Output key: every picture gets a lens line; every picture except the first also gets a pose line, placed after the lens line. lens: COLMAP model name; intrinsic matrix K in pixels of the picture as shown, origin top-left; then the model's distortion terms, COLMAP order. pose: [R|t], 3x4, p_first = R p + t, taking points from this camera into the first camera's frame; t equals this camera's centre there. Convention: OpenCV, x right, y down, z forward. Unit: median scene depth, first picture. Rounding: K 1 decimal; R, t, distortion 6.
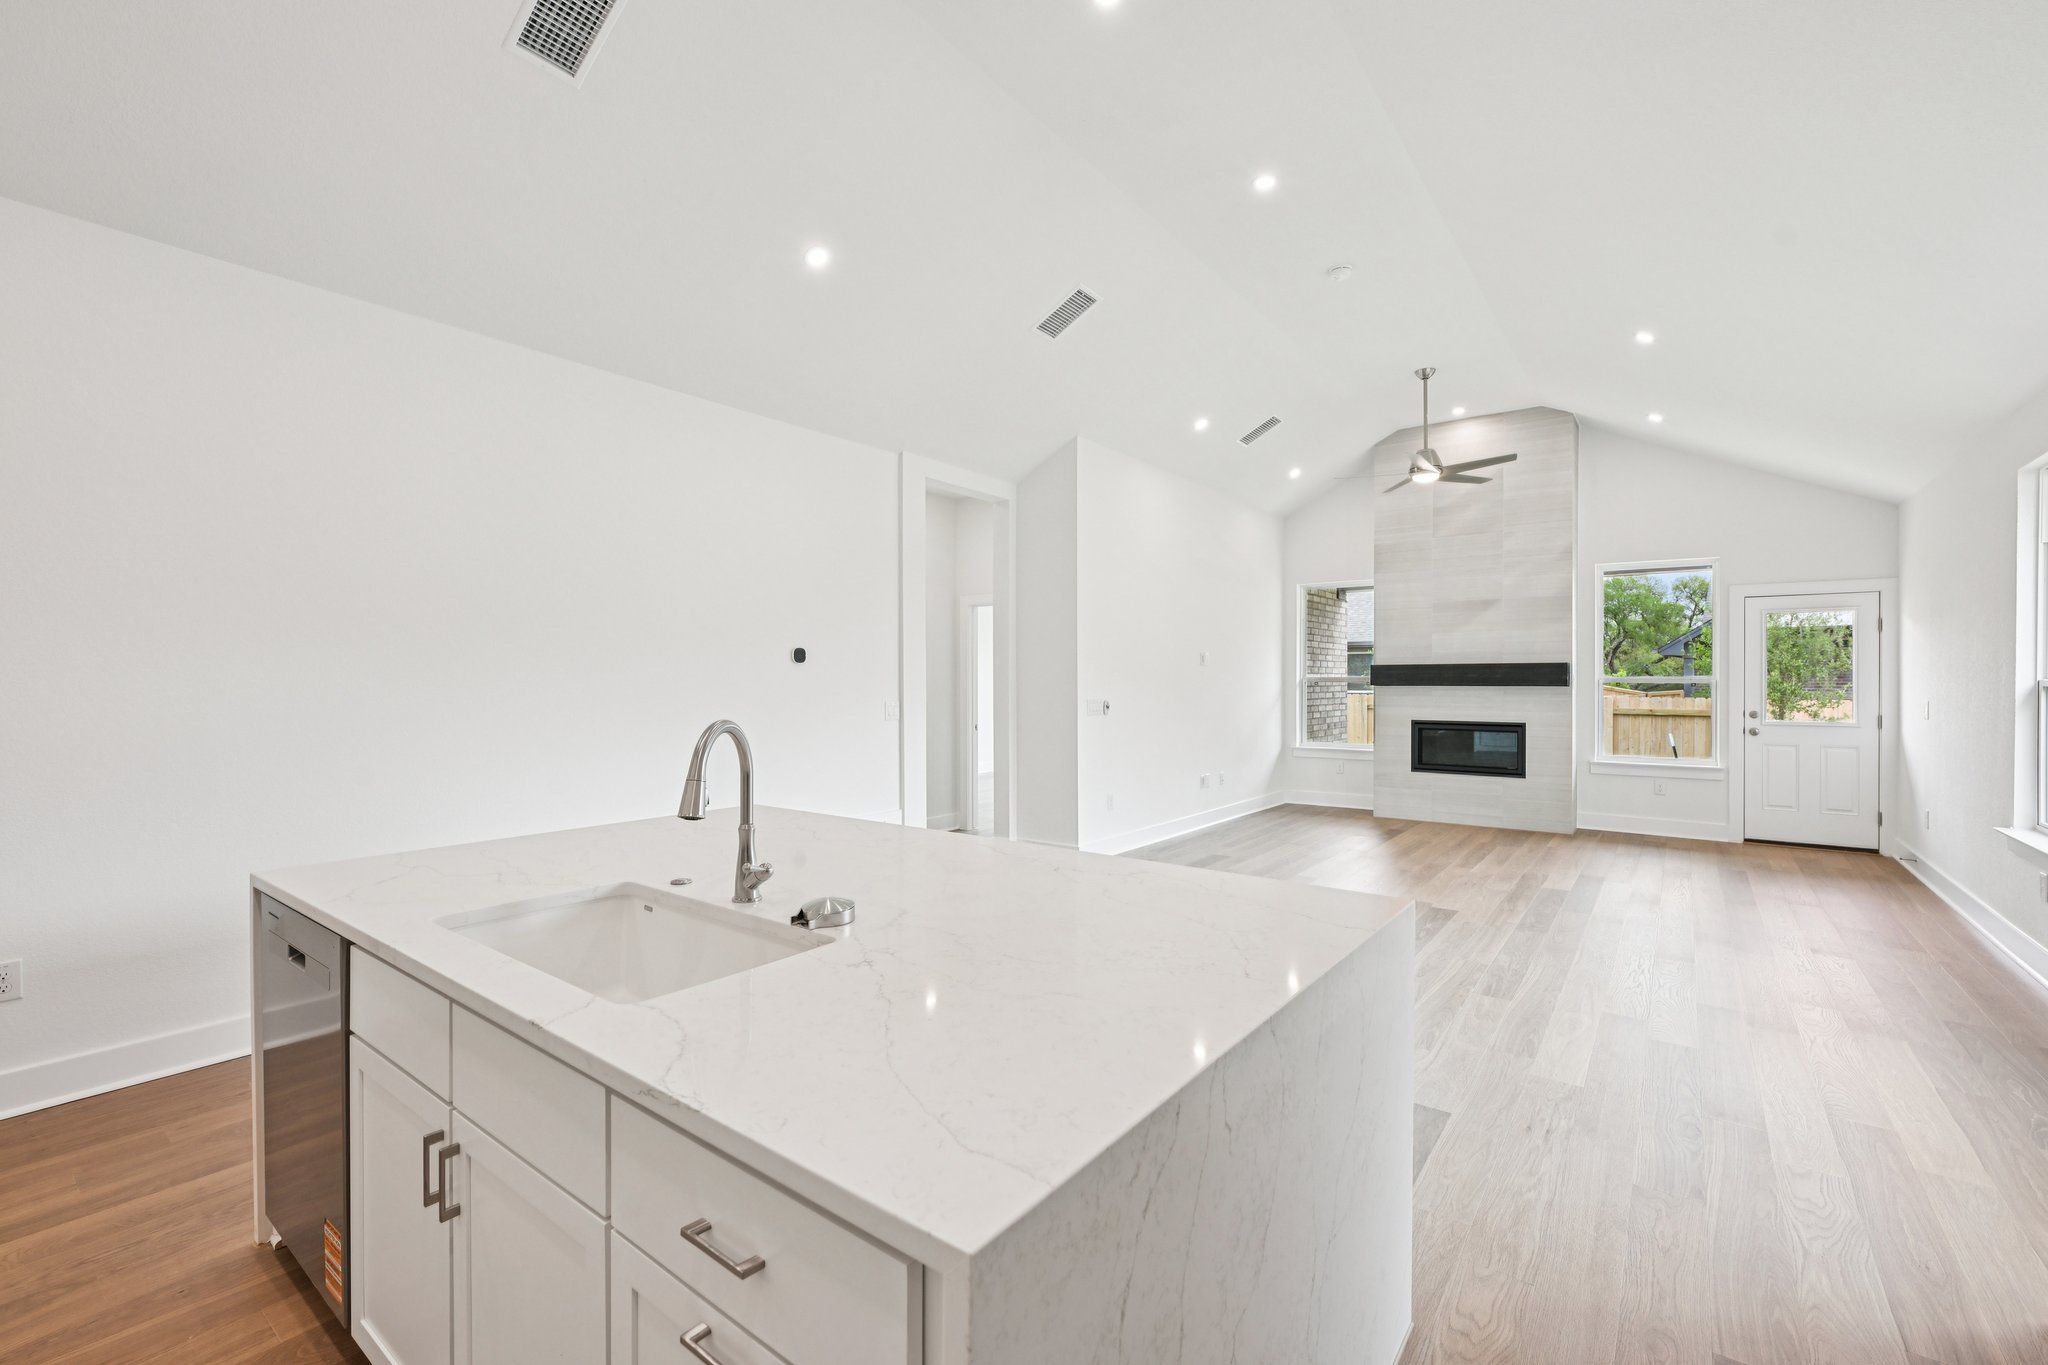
lens RADIAL K [[866.4, 0, 1015.9], [0, 866.4, 683.1], [0, 0, 1]] dist [0.001447, 0.000293]
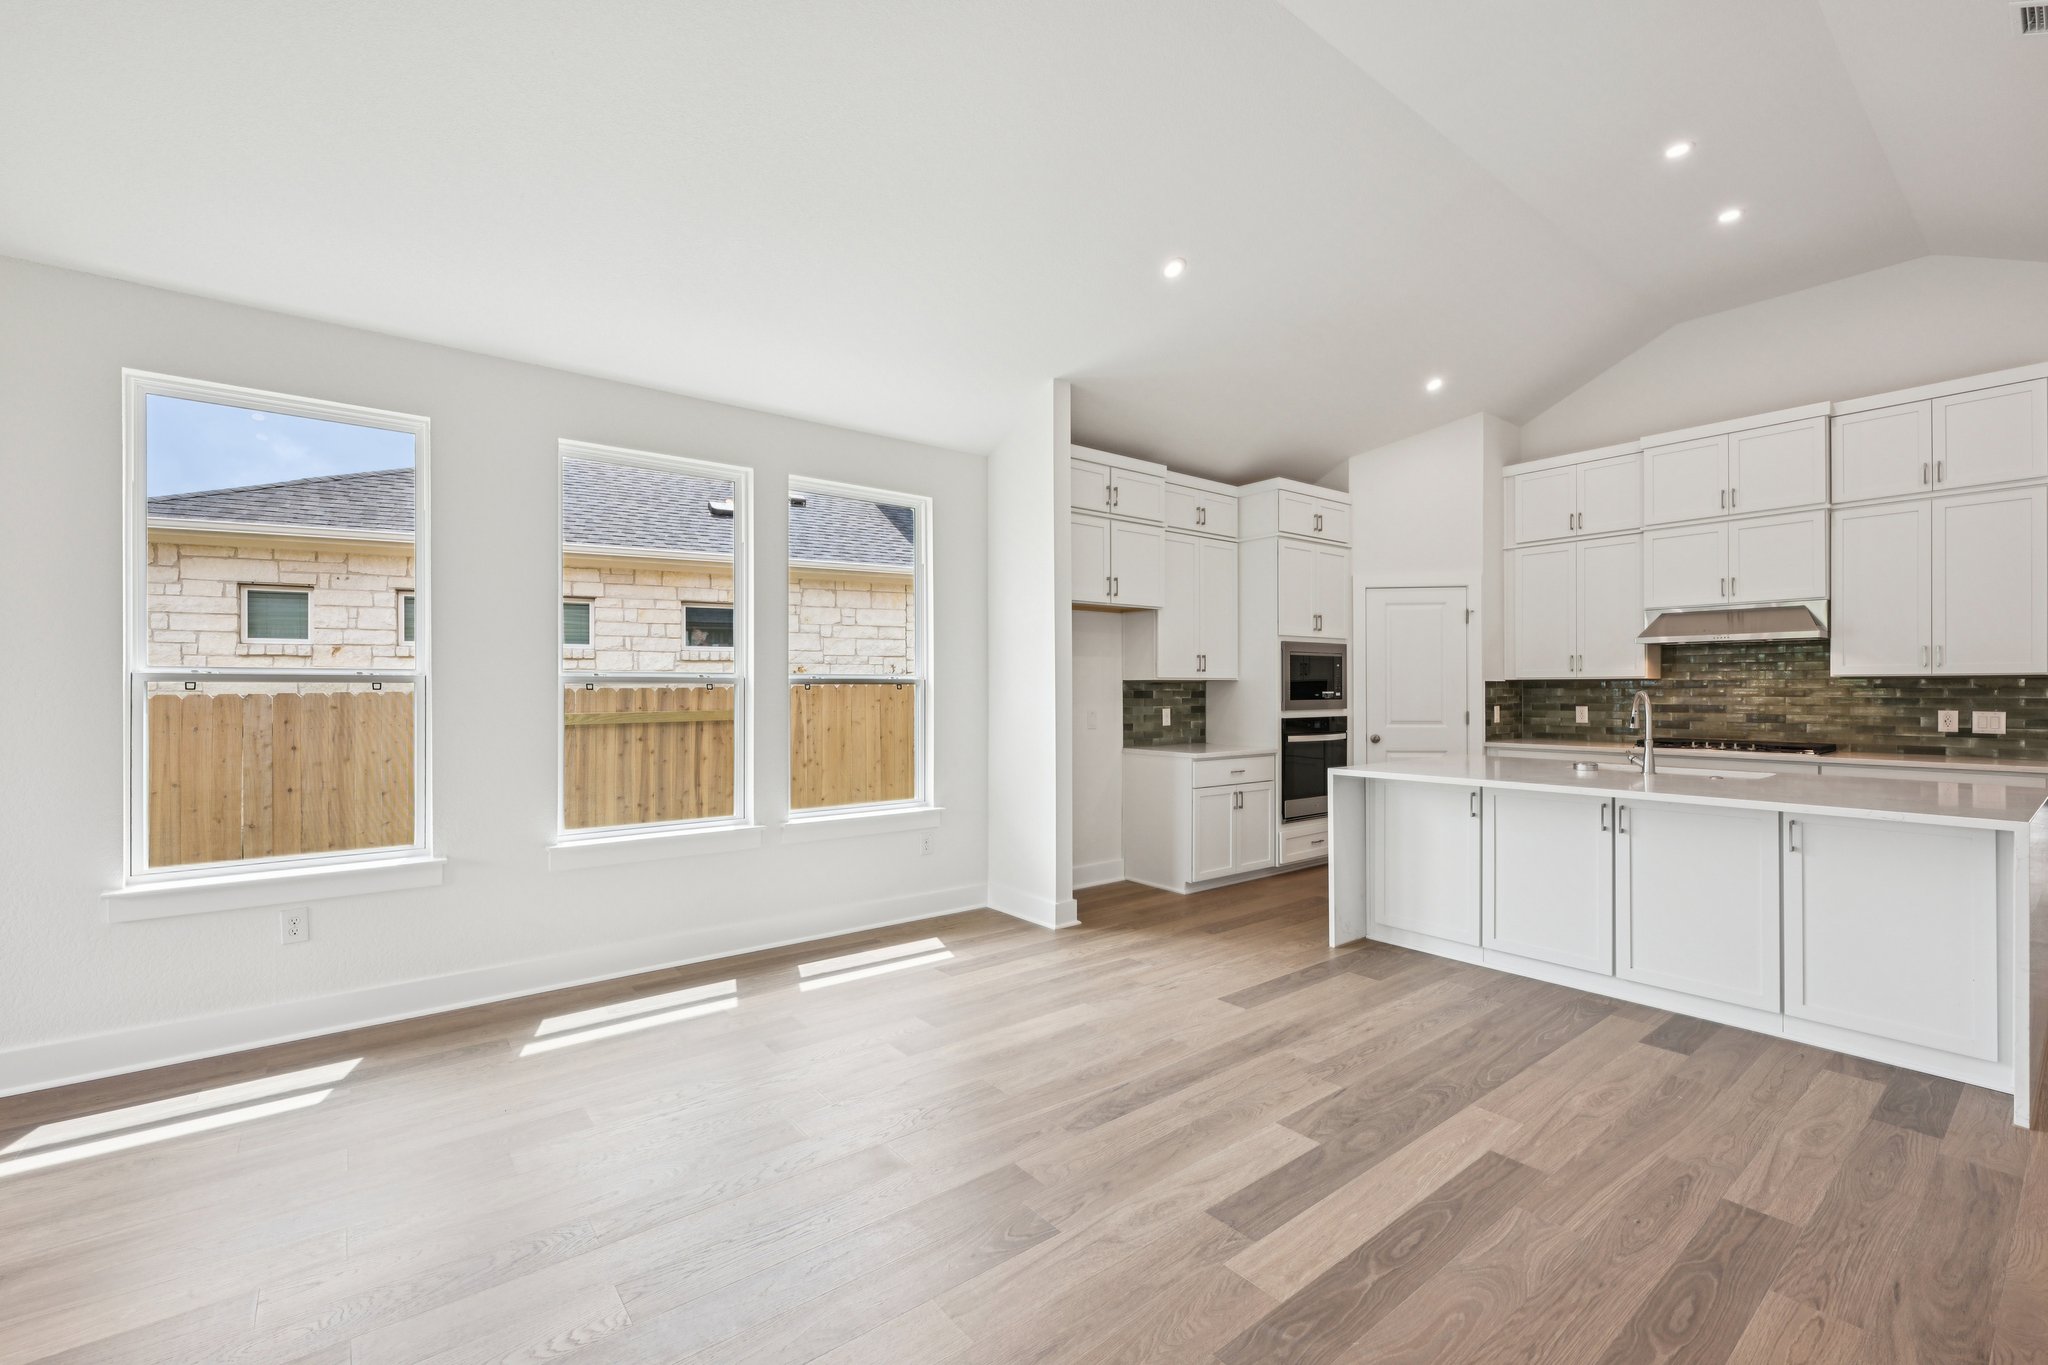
lens RADIAL K [[866.4, 0, 1018.1], [0, 866.4, 689.6], [0, 0, 1]] dist [0.001447, 0.000293]
pose [[-0.968890, 0.002297, 0.247480, 0.161866], [0.002829, 0.999994, 0.001794, 0.007431], [-0.247475, 0.002438, -0.968891, 0.815615]]
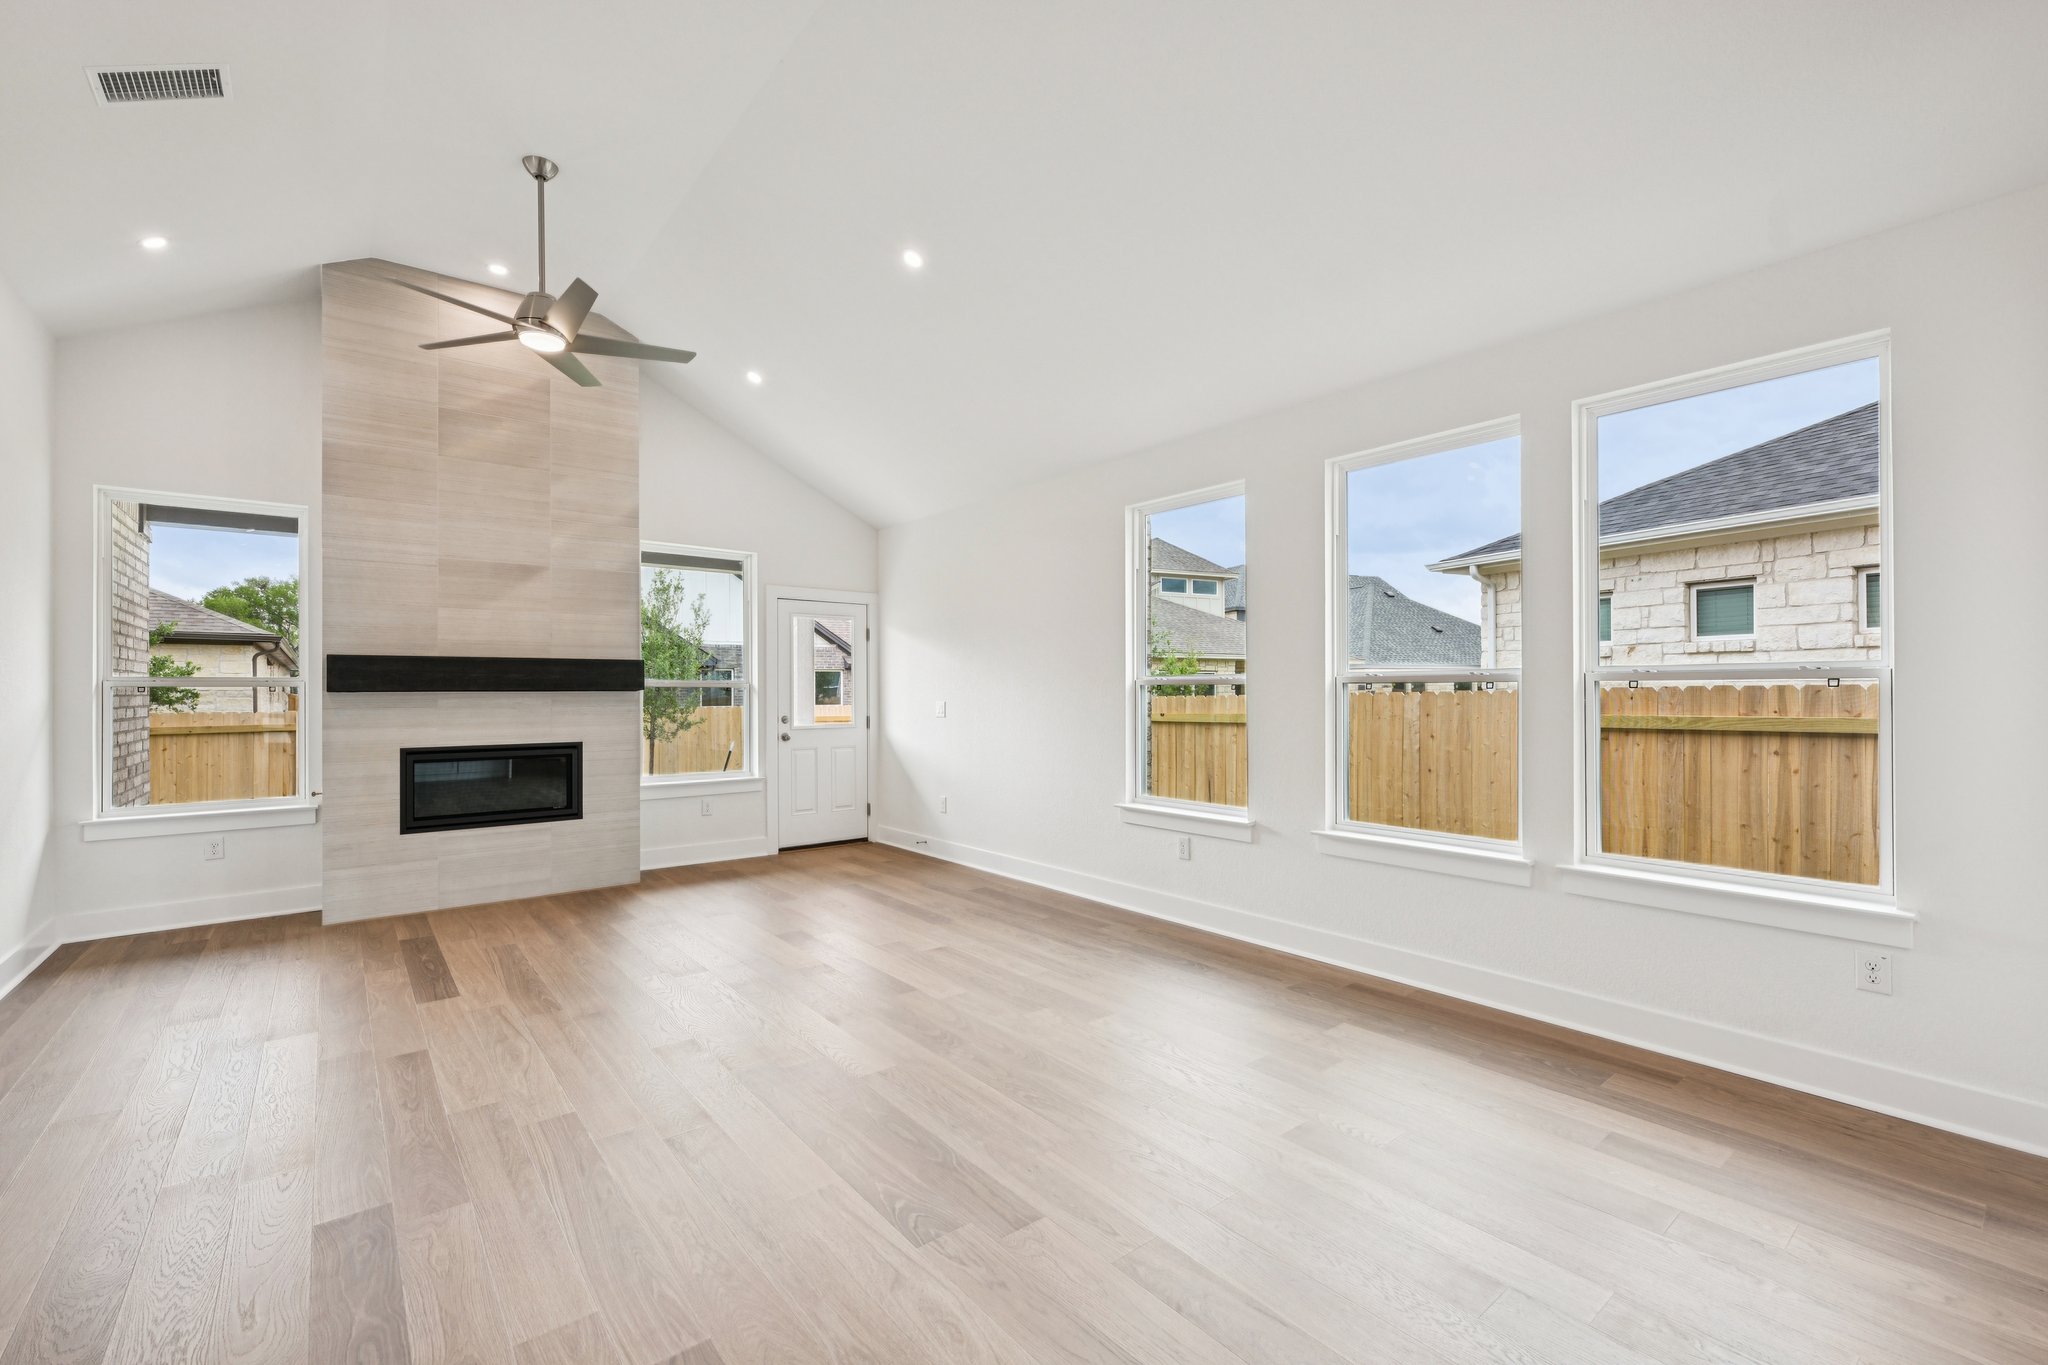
lens RADIAL K [[866.4, 0, 1029.1], [0, 866.4, 688.8], [0, 0, 1]] dist [0.001447, 0.000293]
pose [[0.235851, 0.001582, 0.971788, -0.027854], [0.007615, 0.999965, -0.003476, 0.006677], [-0.971759, 0.008220, 0.235831, 0.466010]]
